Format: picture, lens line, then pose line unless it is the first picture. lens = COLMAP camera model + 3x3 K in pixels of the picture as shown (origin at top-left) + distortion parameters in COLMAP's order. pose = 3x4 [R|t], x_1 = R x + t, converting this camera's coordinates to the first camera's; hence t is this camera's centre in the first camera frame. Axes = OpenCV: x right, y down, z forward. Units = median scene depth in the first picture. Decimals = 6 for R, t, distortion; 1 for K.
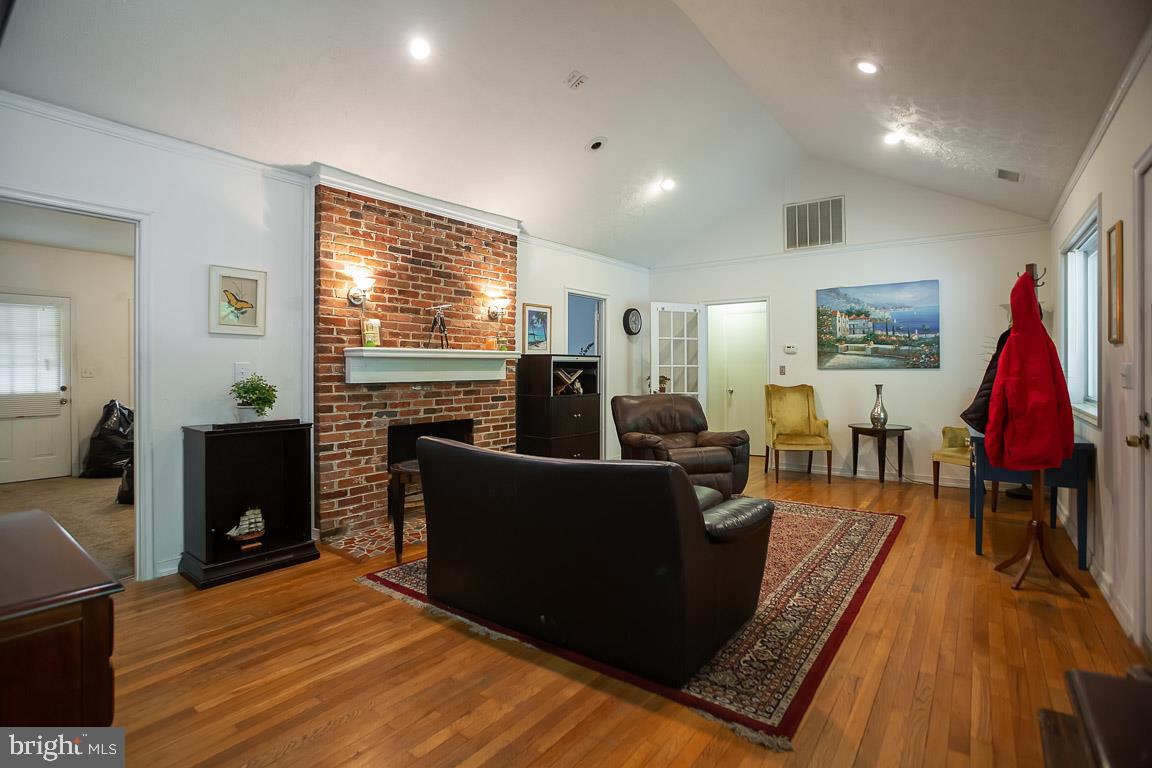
lens RADIAL K [[556.9, 0, 572.6], [0, 556.9, 353.8], [0, 0, 1]] dist [-0.060928, 0.000534]
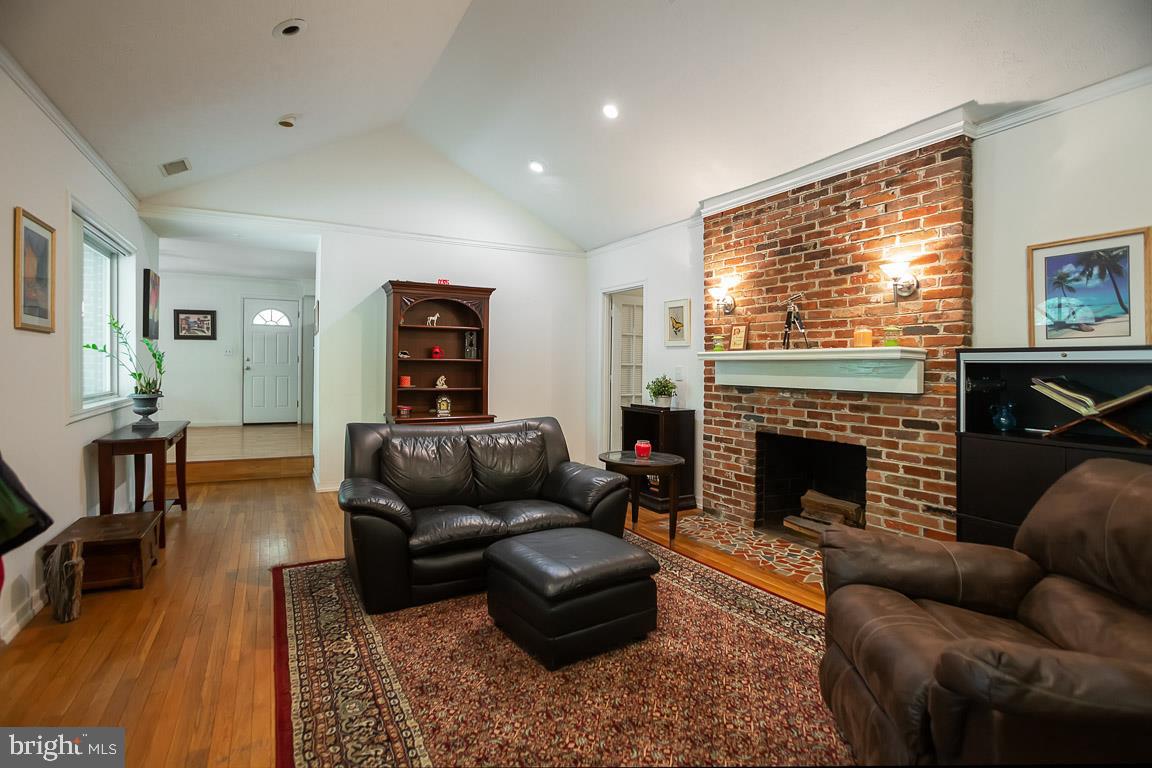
lens RADIAL K [[559.2, 0, 581.1], [0, 559.2, 370.0], [0, 0, 1]] dist [-0.038757, 0.000641]
pose [[-0.383075, 0.003994, -0.923709, 0.666593], [0.012657, 0.999919, -0.000926, 0.019520], [0.923631, -0.012046, -0.383095, 1.047495]]
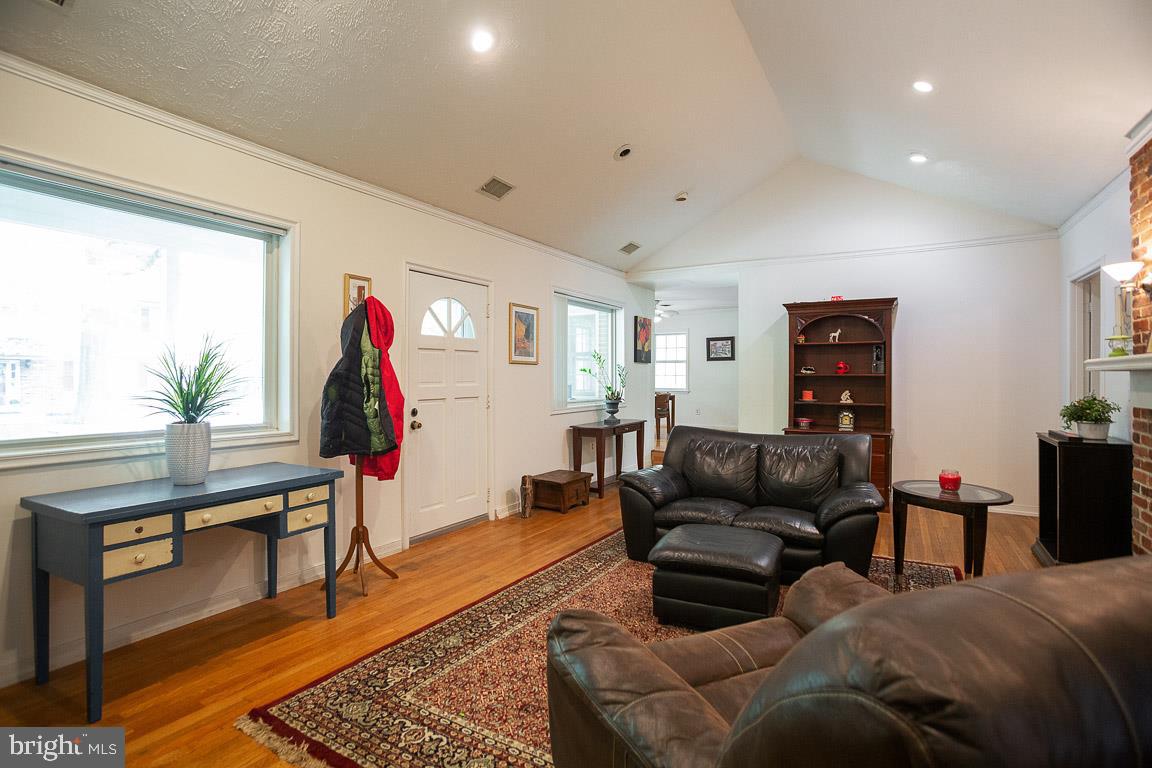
lens RADIAL K [[582.3, 0, 576.3], [0, 582.3, 372.7], [0, 0, 1]] dist [-0.074687, 0.000100]
pose [[-0.993719, 0.000495, -0.111905, 0.379337], [0.003950, 0.999522, -0.030653, 0.023806], [0.111836, -0.030903, -0.993246, 1.483632]]
